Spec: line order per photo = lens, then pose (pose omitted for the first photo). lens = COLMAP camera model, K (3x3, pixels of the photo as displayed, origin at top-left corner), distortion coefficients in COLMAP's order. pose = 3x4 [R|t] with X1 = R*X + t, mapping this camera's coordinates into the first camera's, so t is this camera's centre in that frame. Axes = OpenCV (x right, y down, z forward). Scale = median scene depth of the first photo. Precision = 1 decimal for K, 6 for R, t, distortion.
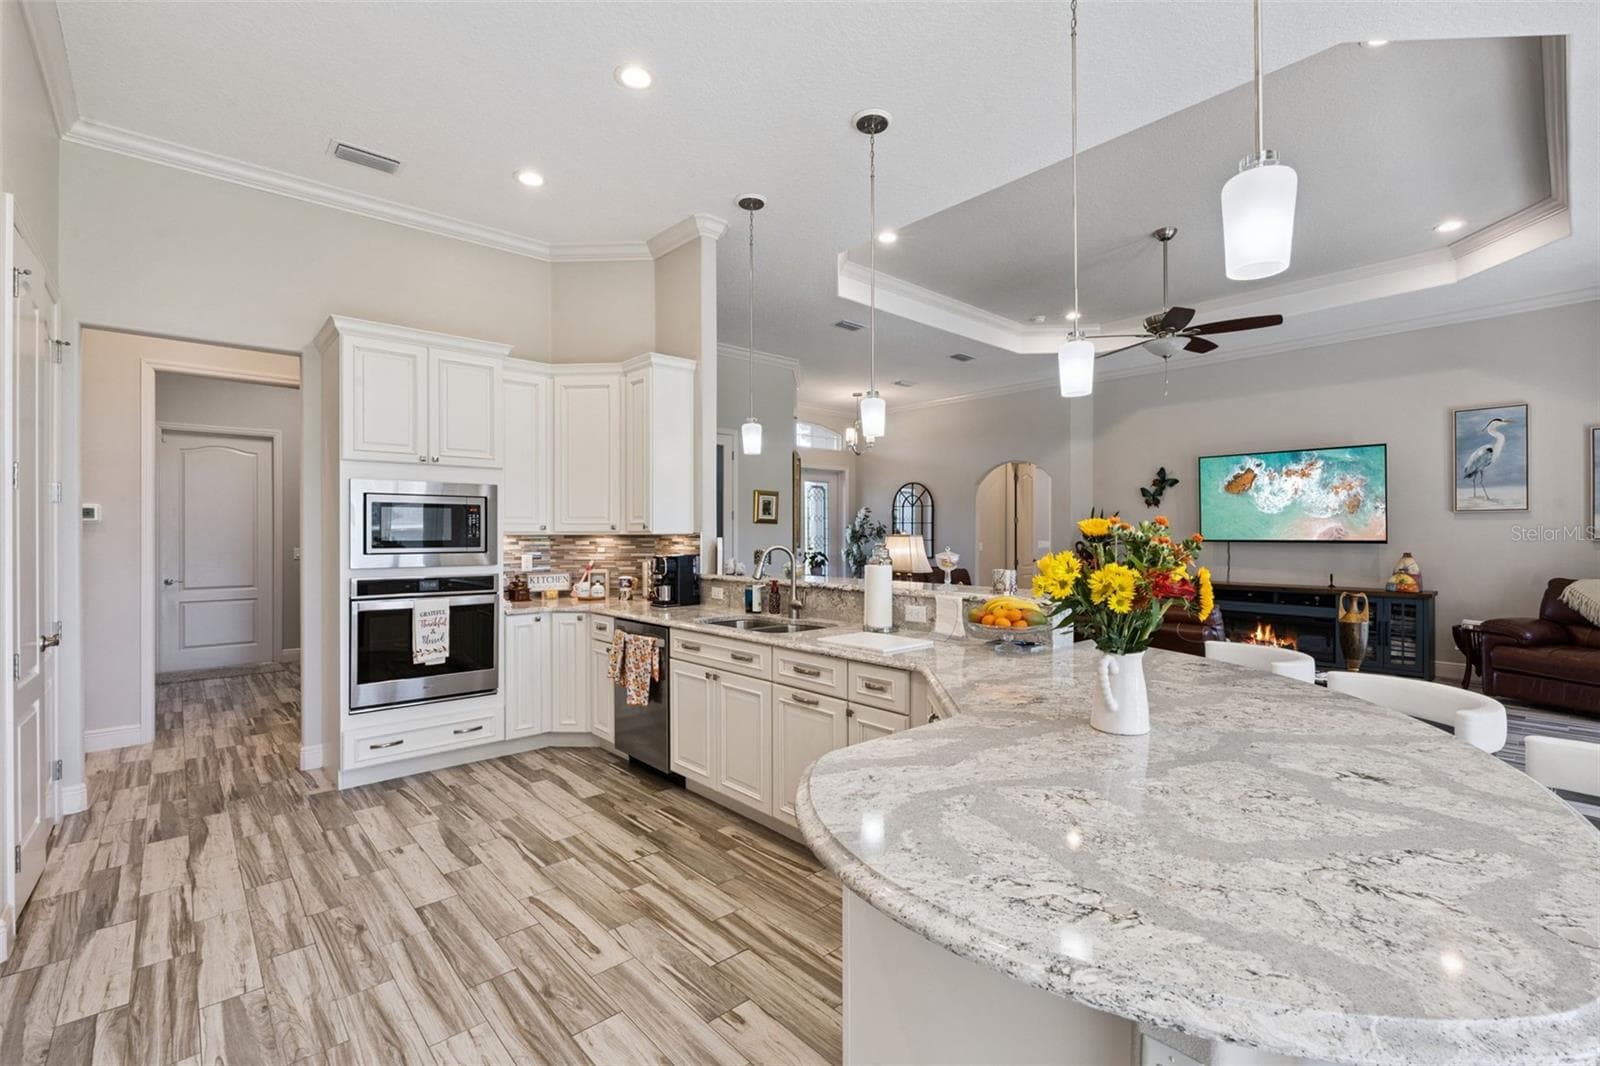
lens RADIAL K [[715.7, 0, 795.7], [0, 715.7, 534.7], [0, 0, 1]] dist [-0.005459, 0.000204]
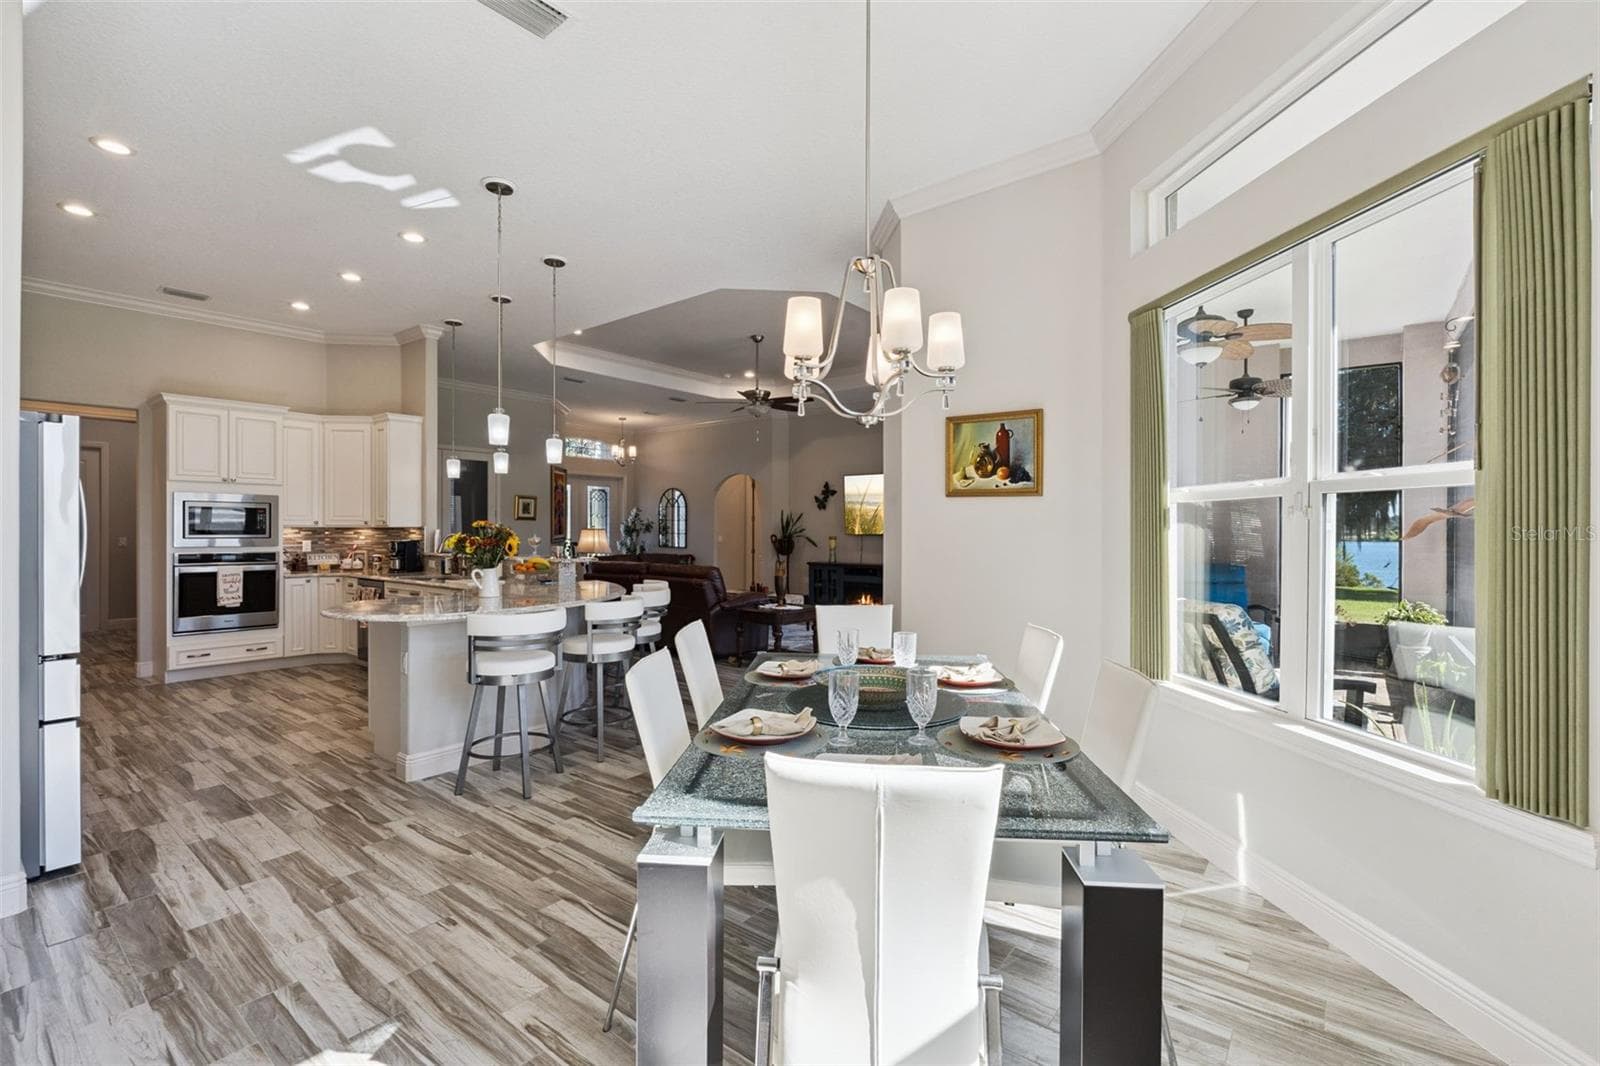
lens RADIAL K [[715.7, 0, 802.2], [0, 715.7, 533.3], [0, 0, 1]] dist [-0.005459, 0.000204]
pose [[0.985467, 0.003447, 0.169832, 0.355962], [-0.004154, 0.999984, 0.003808, 0.002555], [-0.169816, -0.004458, 0.985466, -0.586860]]
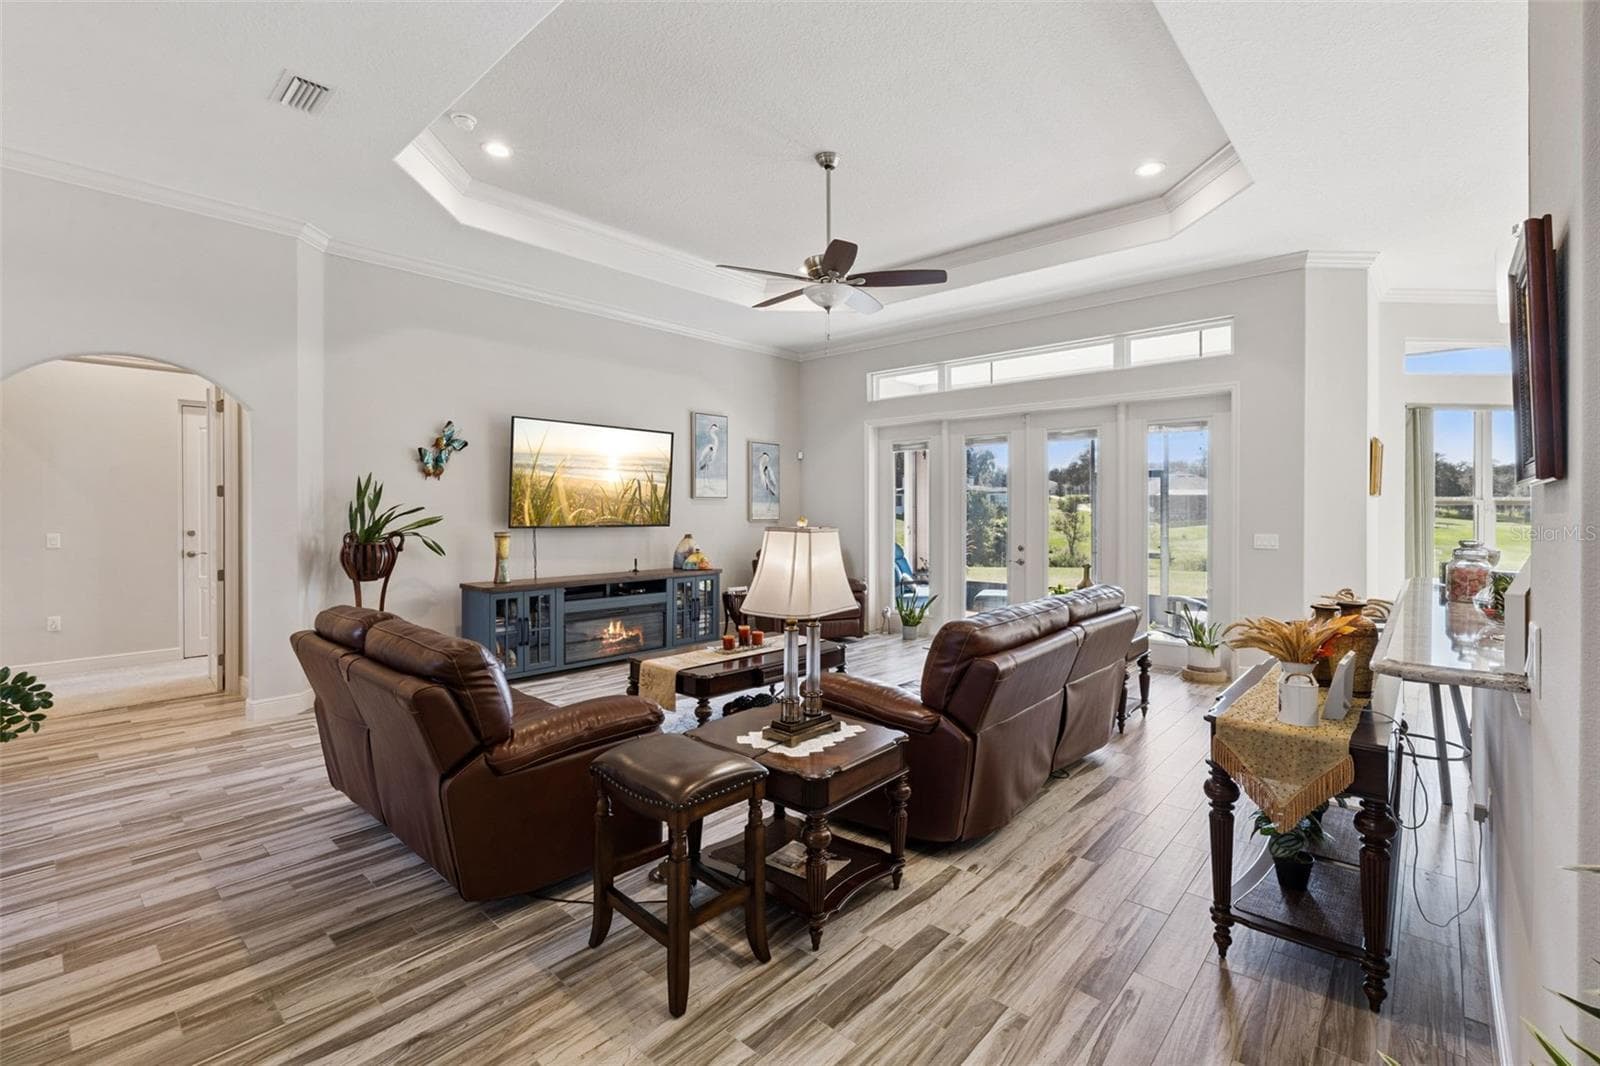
lens RADIAL K [[715.7, 0, 801.5], [0, 715.7, 518.4], [0, 0, 1]] dist [-0.005459, 0.000204]
pose [[-0.119261, -0.006881, 0.992839, -0.327432], [0.002960, 0.999969, 0.007286, -0.007883], [-0.992858, 0.003808, -0.119237, 1.168772]]
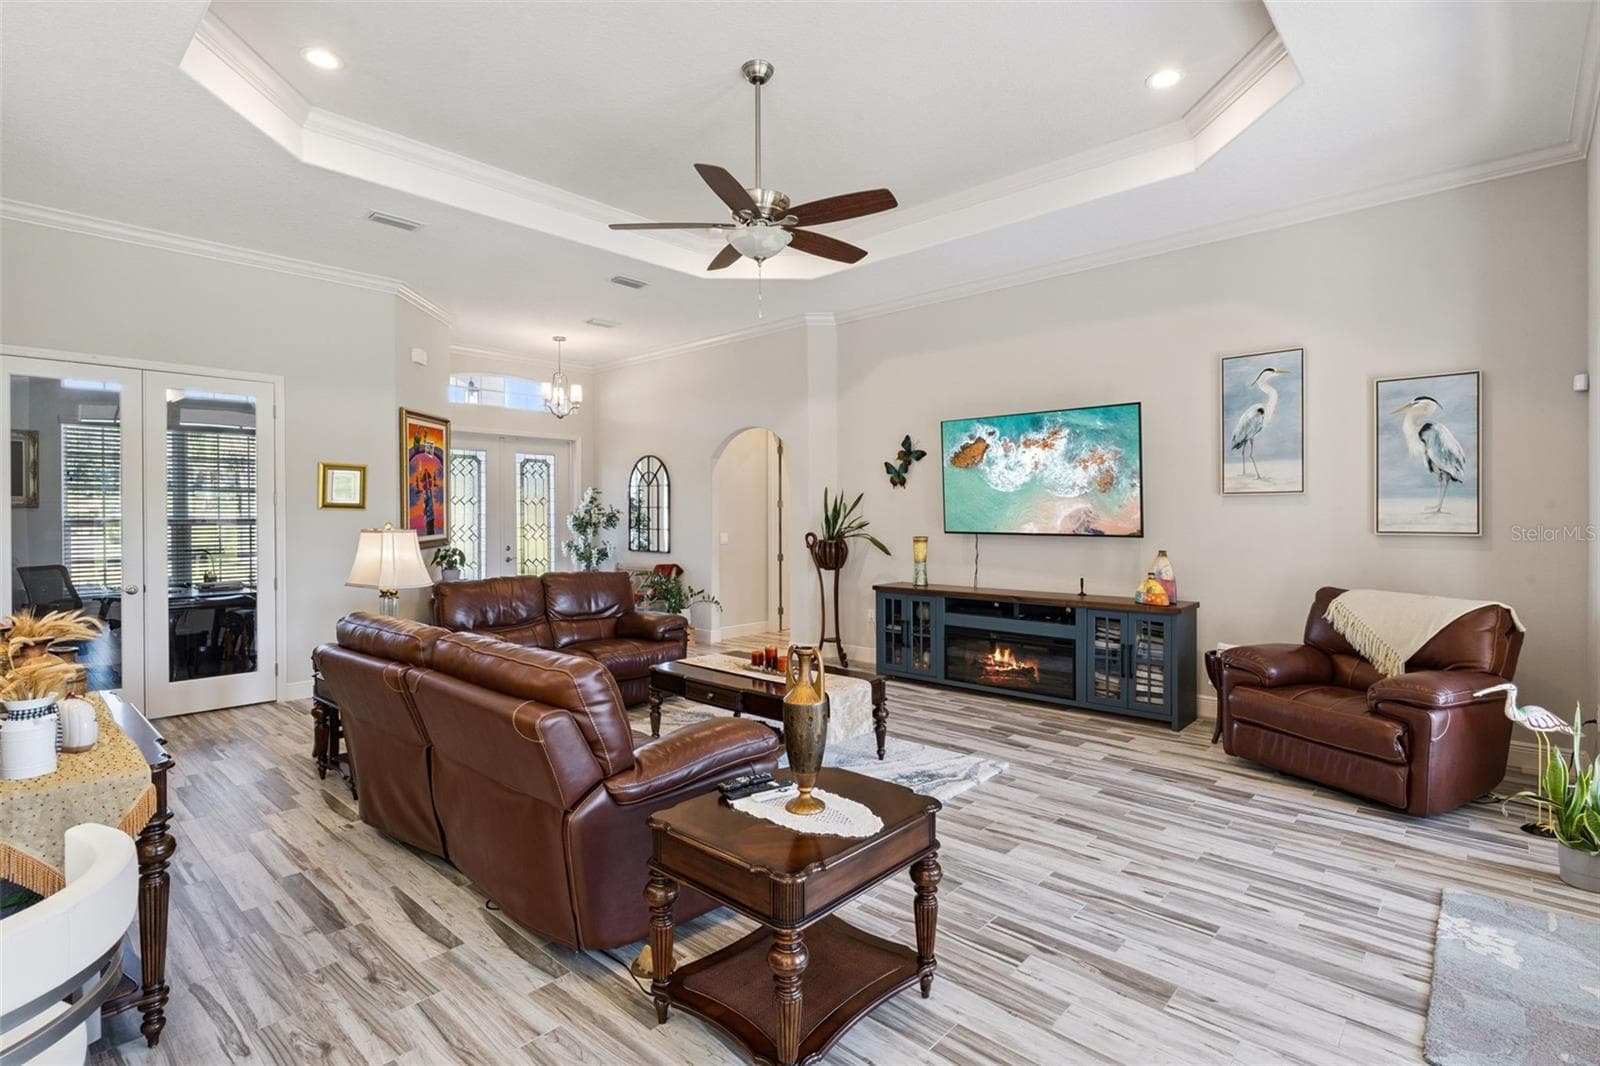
lens RADIAL K [[783.2, 0, 796.1], [0, 783.2, 522.1], [0, 0, 1]] dist [-0.002328, -0.000218]
pose [[0.995490, -0.002315, 0.094838, 0.493998], [0.001662, 0.999974, 0.006972, -0.012141], [-0.094852, -0.006783, 0.995468, 0.281575]]
